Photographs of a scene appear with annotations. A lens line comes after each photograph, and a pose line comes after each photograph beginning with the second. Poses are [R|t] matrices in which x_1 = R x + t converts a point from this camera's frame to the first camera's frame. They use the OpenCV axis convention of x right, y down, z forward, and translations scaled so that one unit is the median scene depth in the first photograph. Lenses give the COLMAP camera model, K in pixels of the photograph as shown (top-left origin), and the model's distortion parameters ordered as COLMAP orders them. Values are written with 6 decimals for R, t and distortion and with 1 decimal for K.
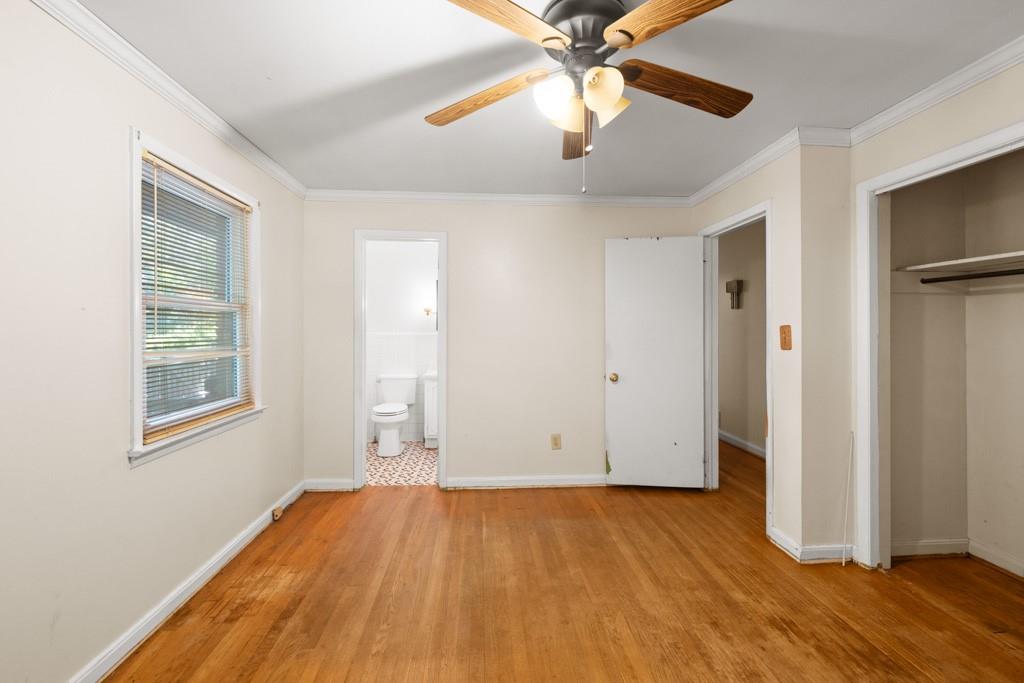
lens RADIAL K [[440.0, 0, 505.2], [0, 440.0, 332.6], [0, 0, 1]] dist [0.000783, 0.000429]
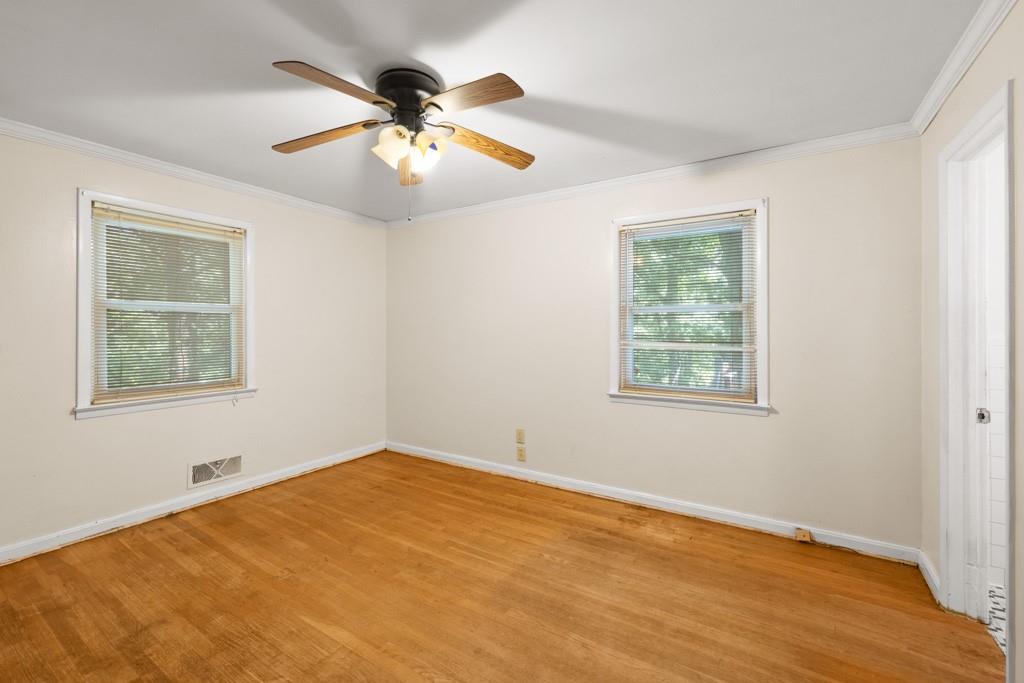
lens RADIAL K [[440.0, 0, 506.8], [0, 440.0, 331.1], [0, 0, 1]] dist [0.000783, 0.000429]
pose [[-0.592857, 0.008171, -0.805267, 0.635832], [-0.006248, 0.999872, 0.014746, -0.009981], [0.805284, 0.013773, -0.592730, 1.214876]]
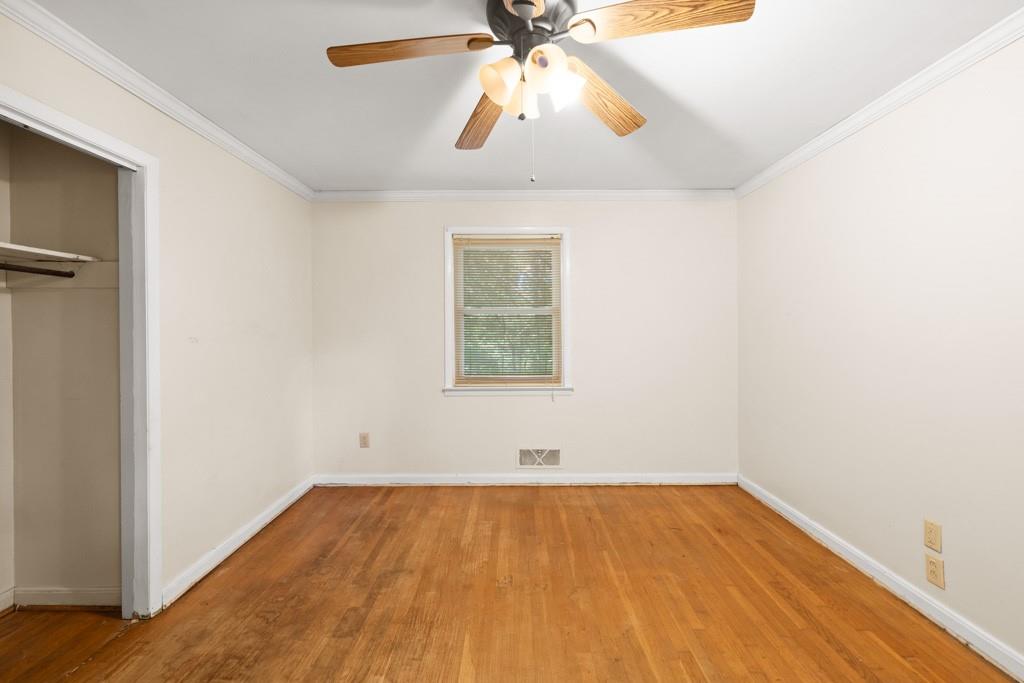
lens RADIAL K [[440.0, 0, 507.5], [0, 440.0, 331.3], [0, 0, 1]] dist [0.000783, 0.000429]
pose [[-0.997394, 0.009085, 0.071571, 0.101180], [0.010055, 0.999862, 0.013214, -0.005926], [-0.071441, 0.013900, -0.997348, 1.186962]]
